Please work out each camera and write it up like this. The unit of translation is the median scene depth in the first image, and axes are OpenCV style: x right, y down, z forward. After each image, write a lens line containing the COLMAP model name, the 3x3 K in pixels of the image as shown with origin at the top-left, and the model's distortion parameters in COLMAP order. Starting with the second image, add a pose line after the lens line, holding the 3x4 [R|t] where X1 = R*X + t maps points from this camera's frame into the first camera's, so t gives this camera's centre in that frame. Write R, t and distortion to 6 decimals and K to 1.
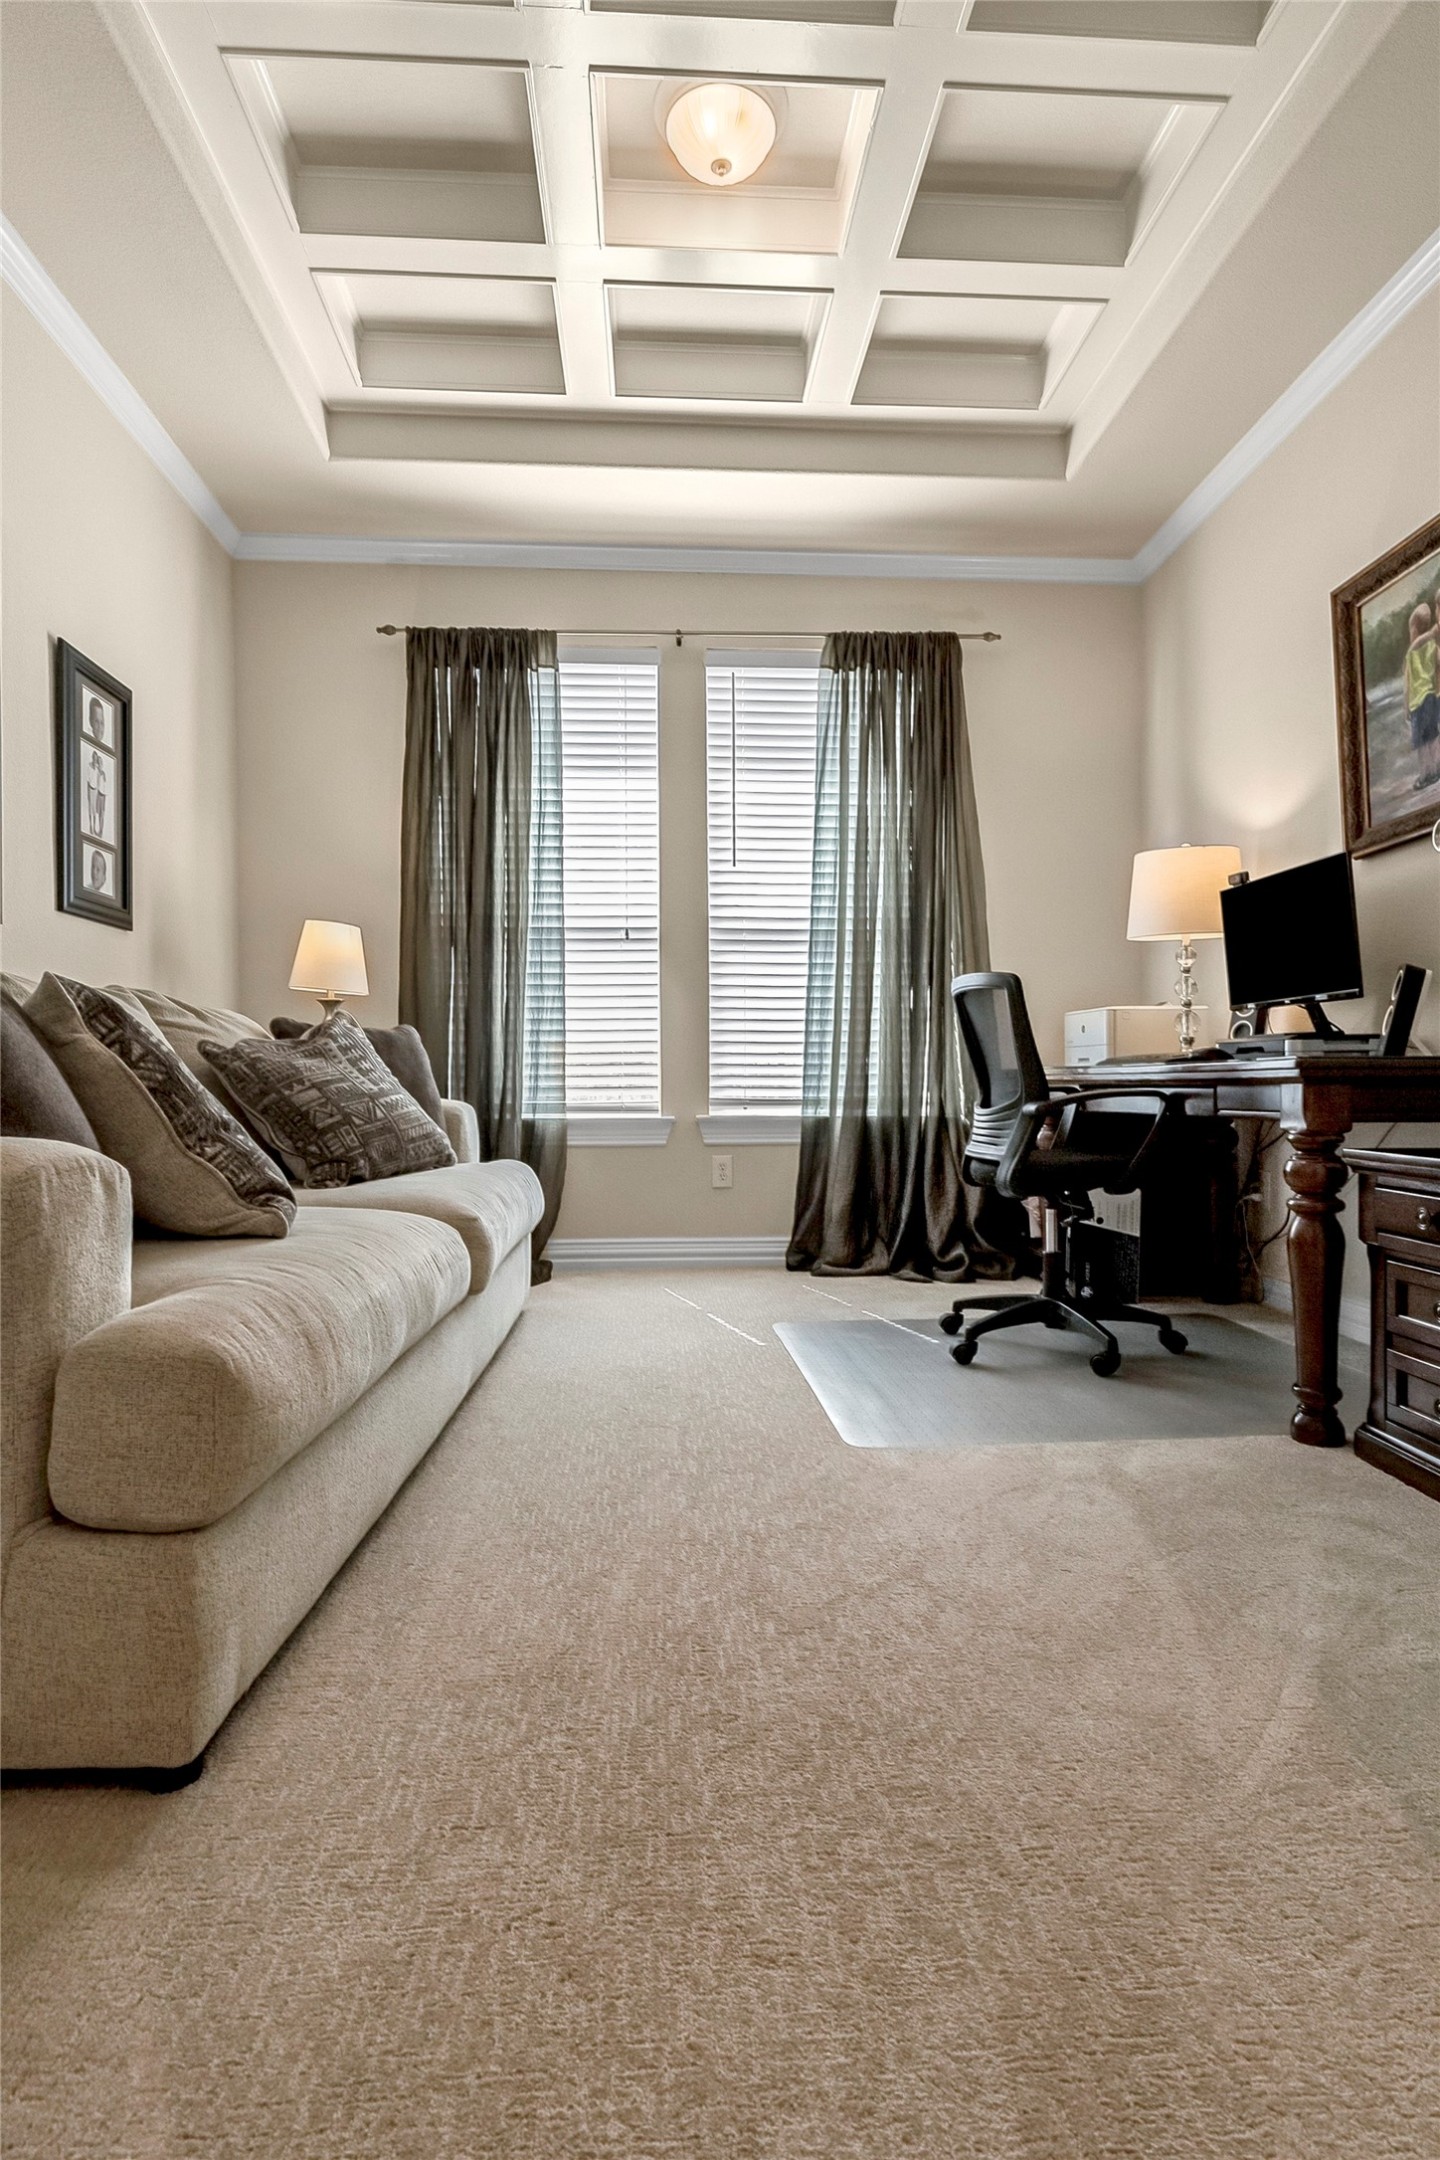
lens RADIAL K [[1141.9, 0, 715.7], [0, 1141.9, 1081.0], [0, 0, 1]] dist [0.014928, -0.012437]
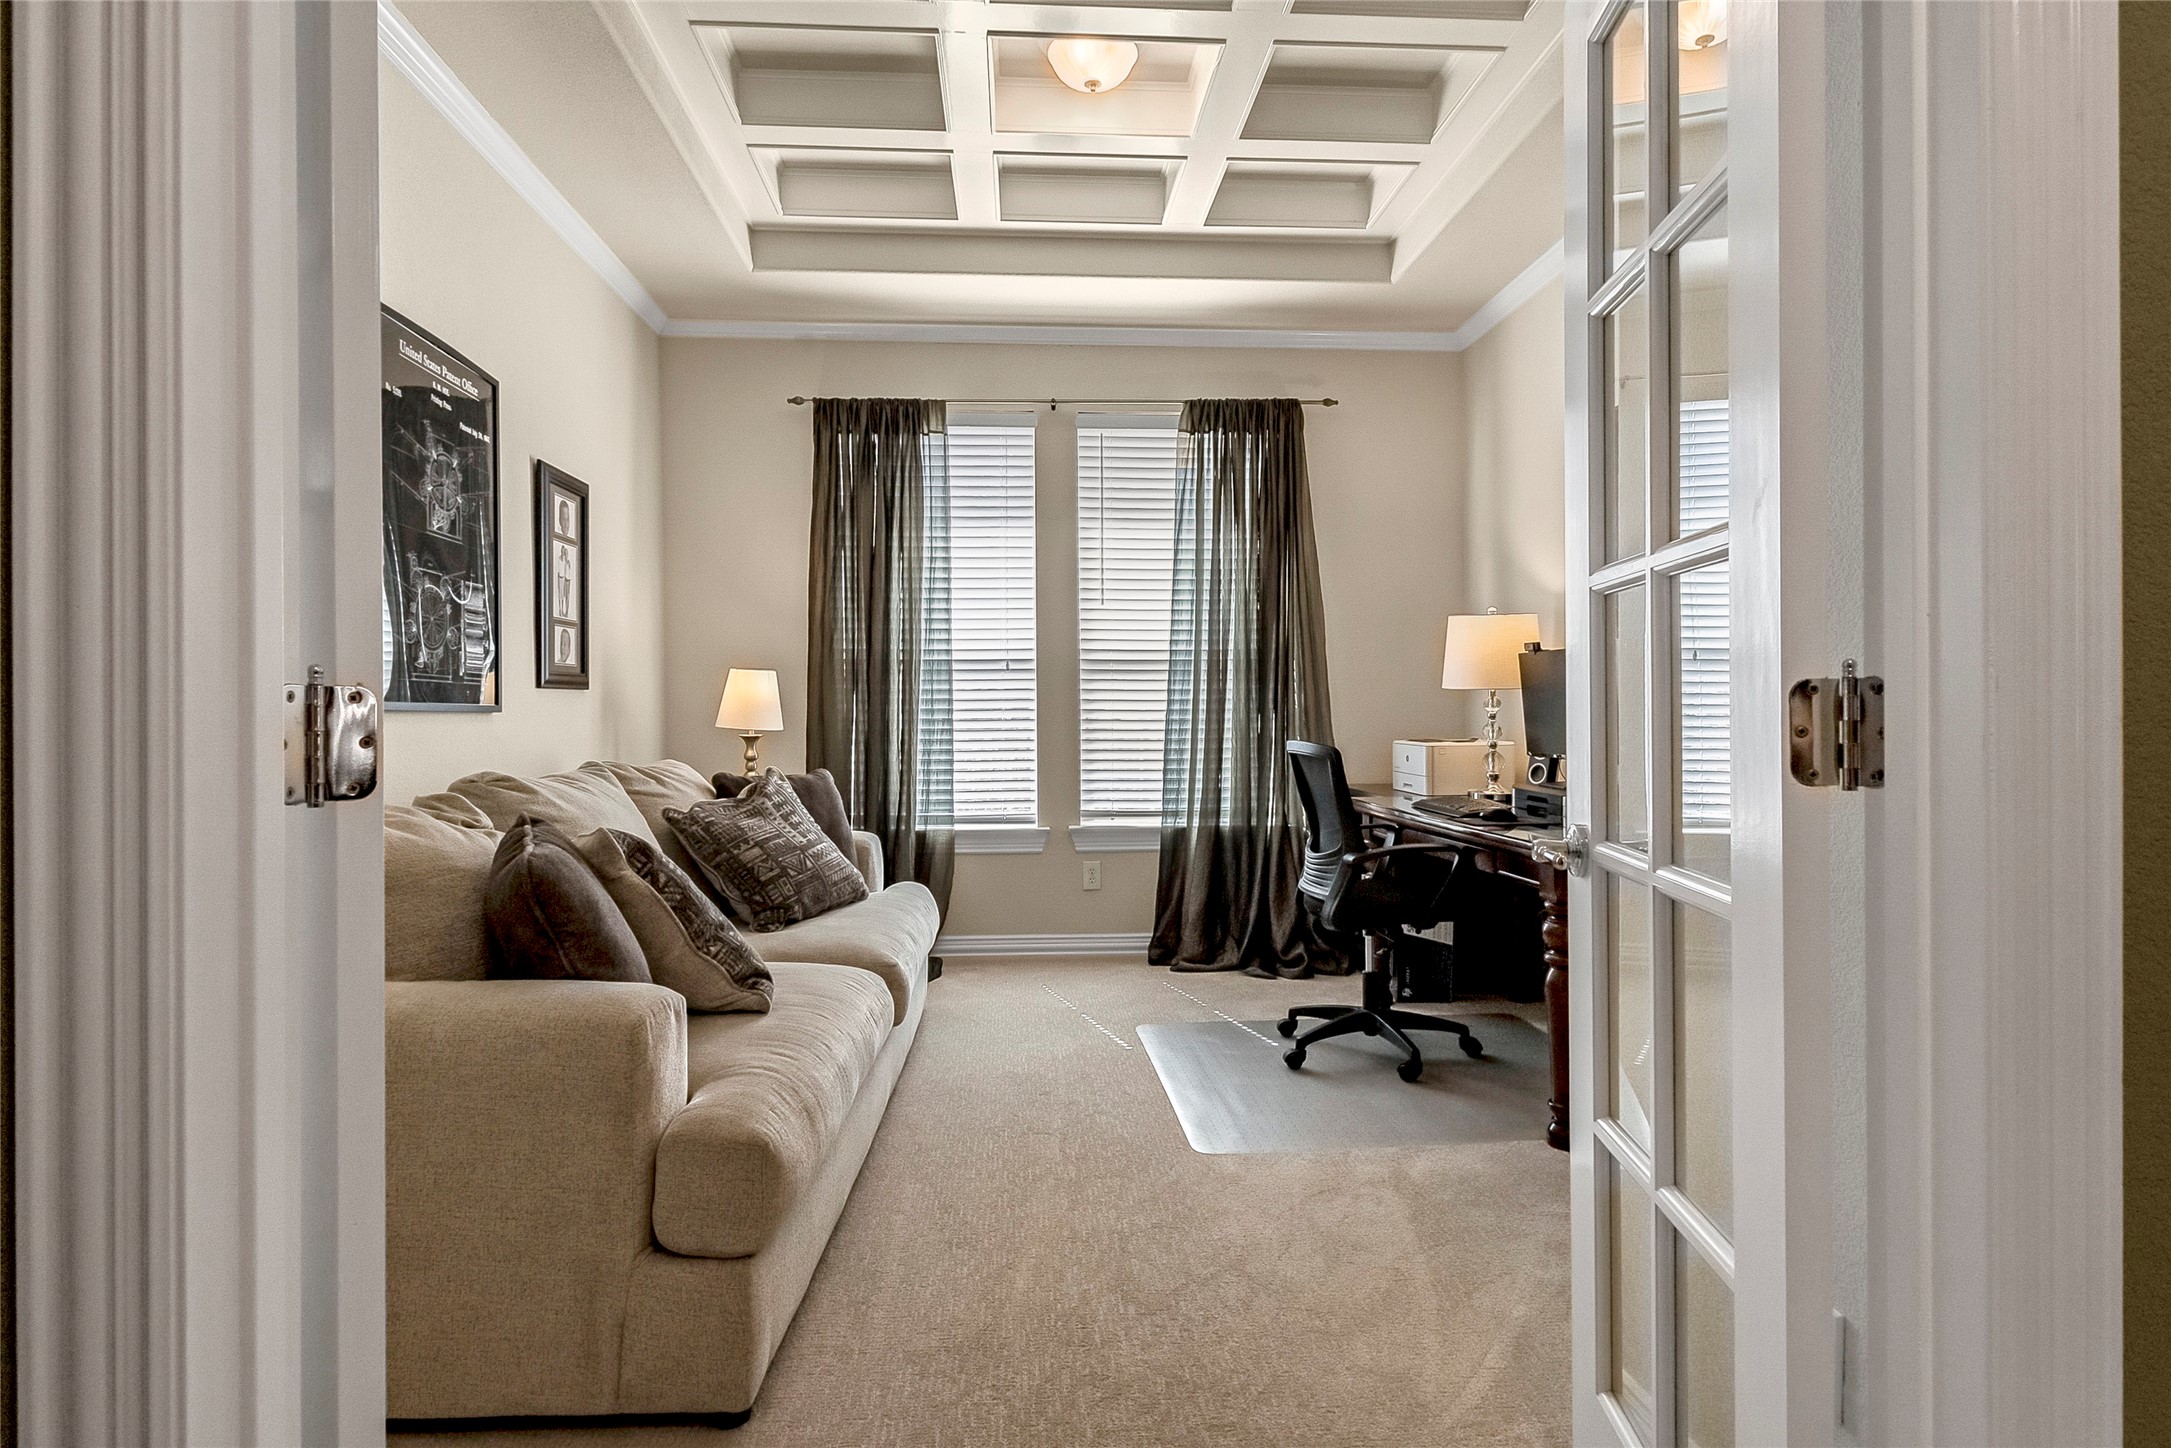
lens RADIAL K [[1143.3, 0, 1086.5], [0, 1143.3, 712.2], [0, 0, 1]] dist [-0.003162, -0.001301]
pose [[0.999990, 0.000283, 0.004536, -0.006634], [-0.000285, 1.000000, 0.000486, -0.119565], [-0.004536, -0.000487, 0.999990, -0.185686]]
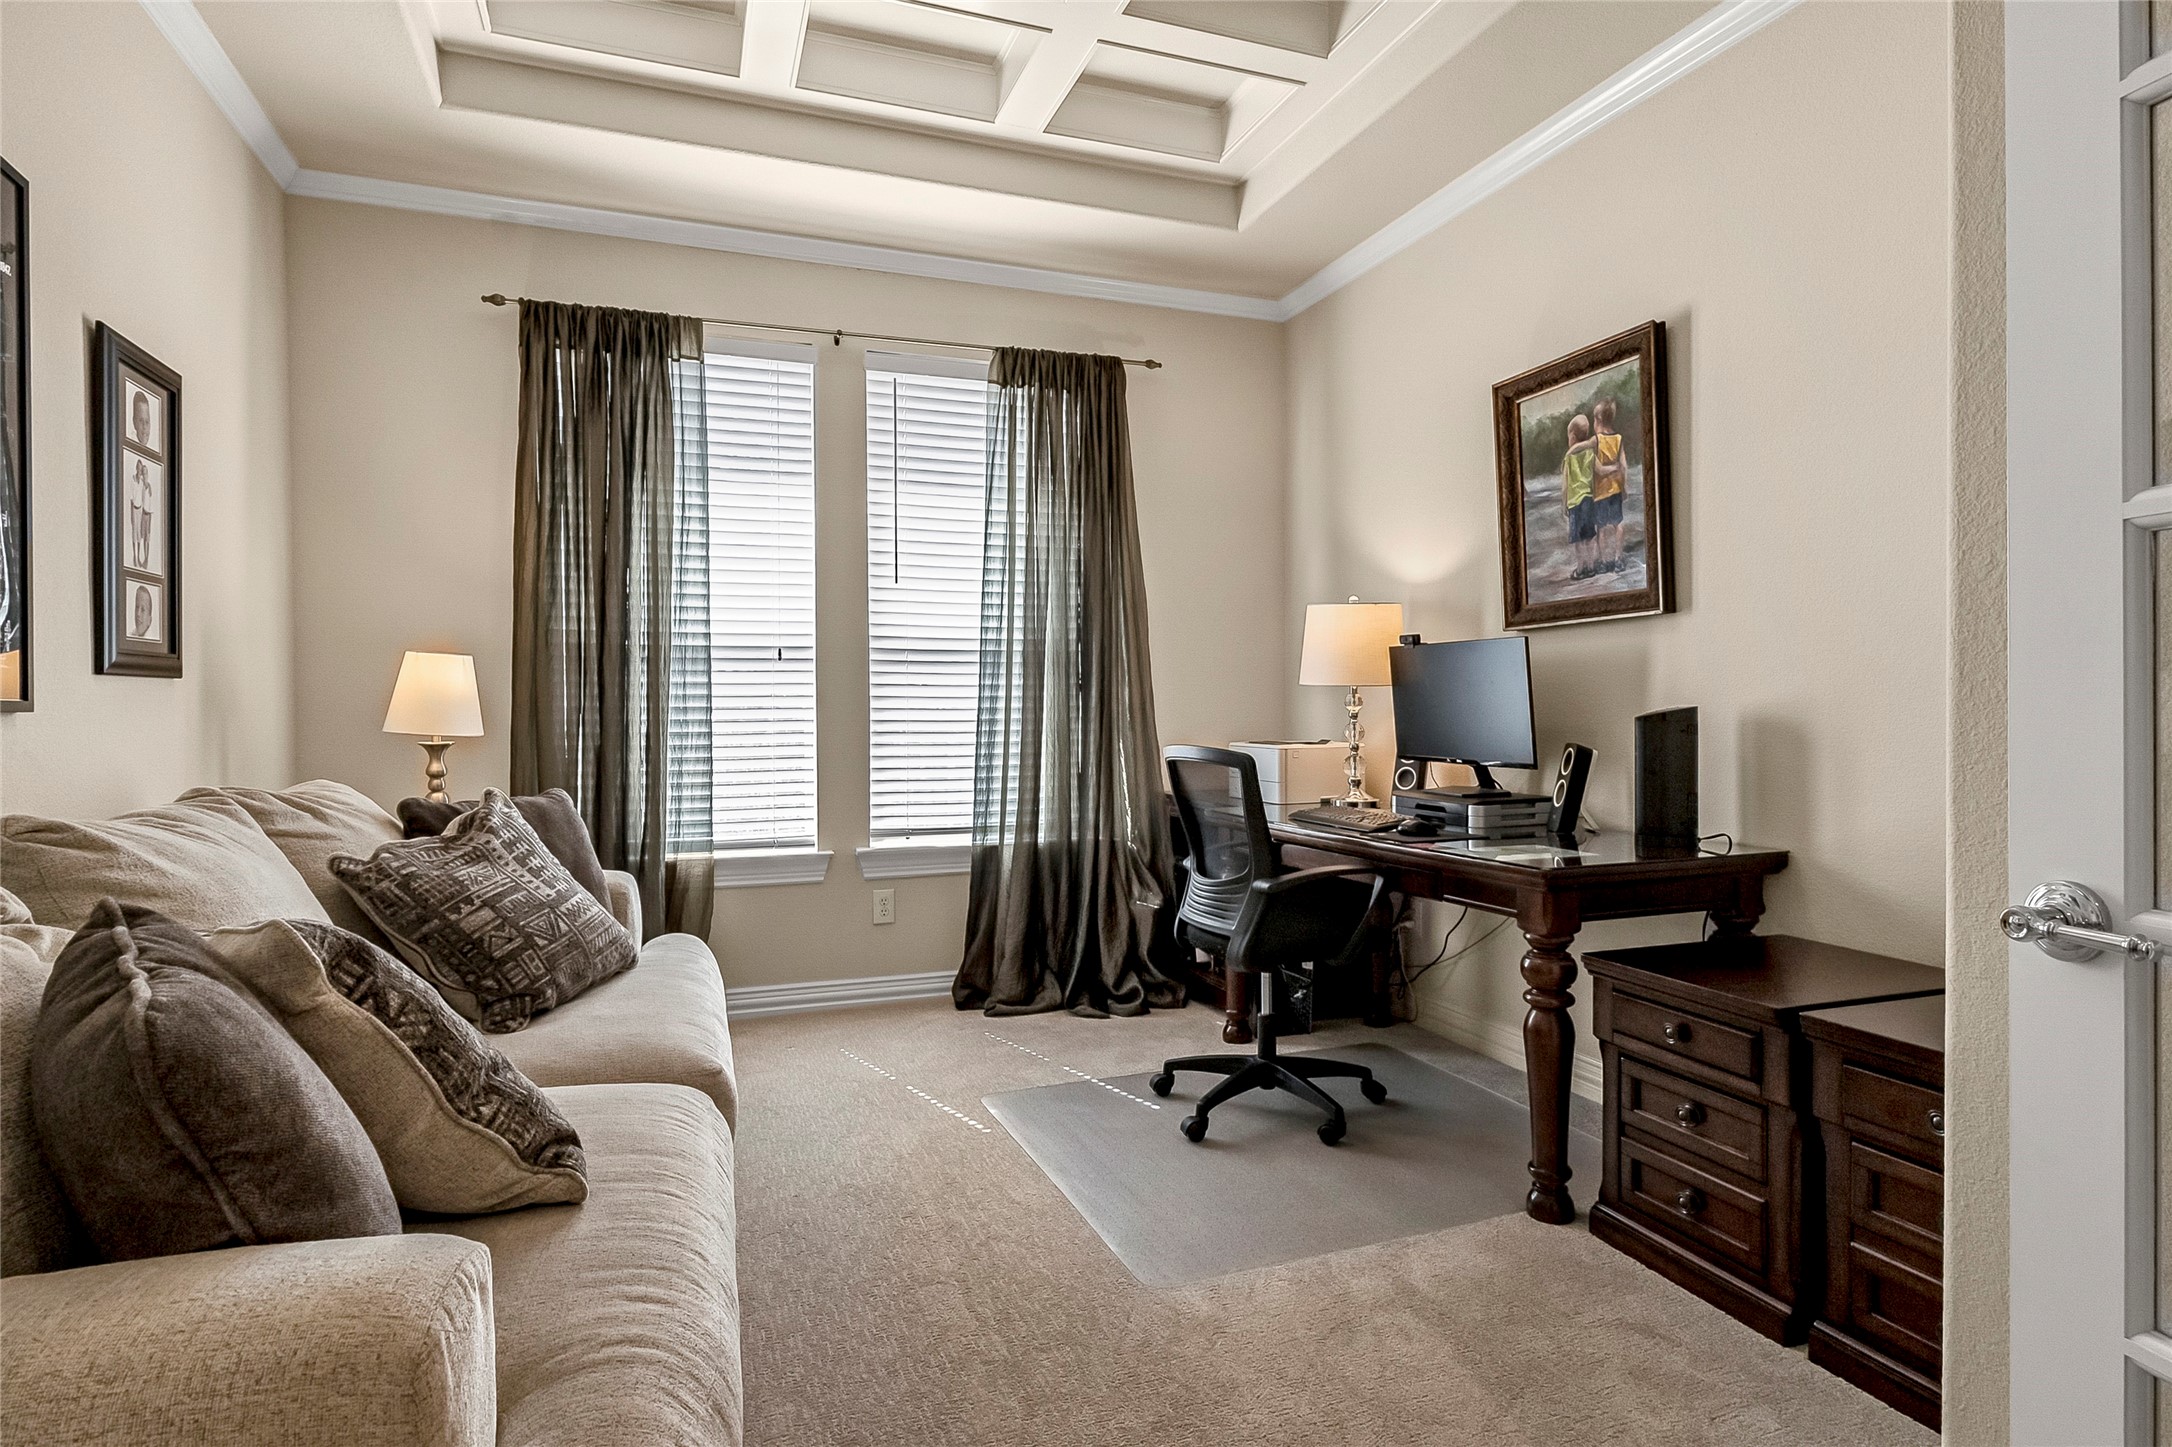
lens RADIAL K [[1148.2, 0, 1091.5], [0, 1148.2, 712.0], [0, 0, 1]] dist [0.014928, -0.012437]
pose [[0.958199, 0.000096, 0.286102, -0.147395], [-0.000610, 0.999998, 0.001705, -0.120294], [-0.286101, -0.001808, 0.958198, 0.060509]]
